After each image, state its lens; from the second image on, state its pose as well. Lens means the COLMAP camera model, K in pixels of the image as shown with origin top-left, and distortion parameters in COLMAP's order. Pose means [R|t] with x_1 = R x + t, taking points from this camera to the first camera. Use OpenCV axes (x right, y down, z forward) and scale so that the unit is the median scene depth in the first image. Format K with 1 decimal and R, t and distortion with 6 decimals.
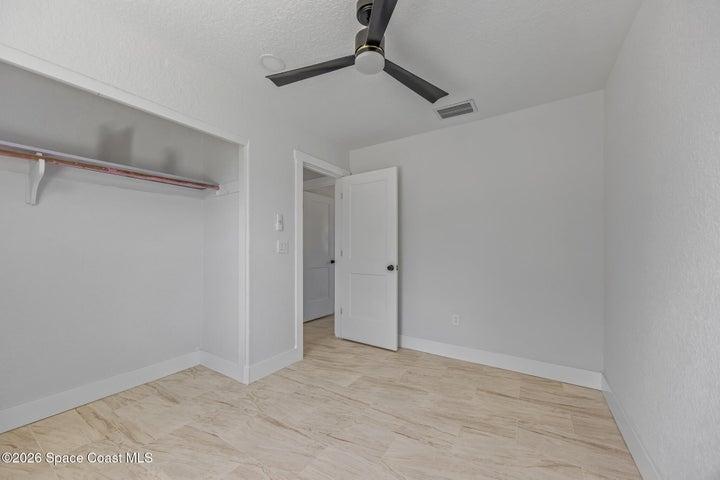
lens RADIAL K [[270.3, 0, 359.9], [0, 270.3, 242.4], [0, 0, 1]] dist [0.001571, -0.000386]
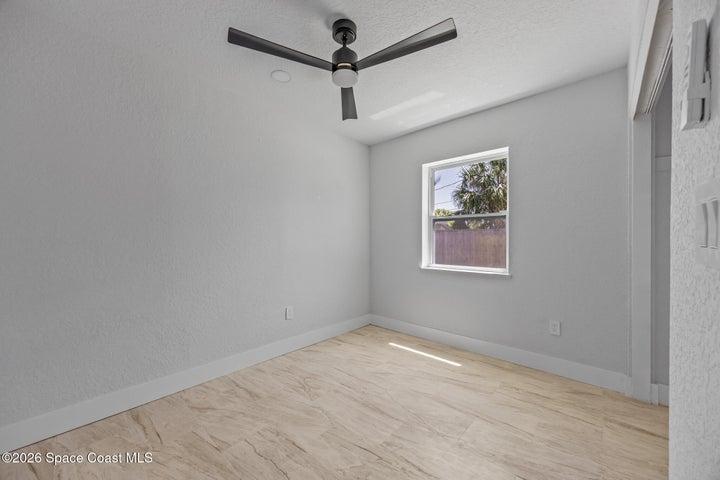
lens RADIAL K [[270.3, 0, 358.8], [0, 270.3, 242.7], [0, 0, 1]] dist [0.001571, -0.000386]
pose [[-0.985121, -0.001268, 0.171860, -0.196259], [-0.004359, 0.999835, -0.017612, 0.049814], [-0.171809, -0.018099, -0.984964, 1.873007]]
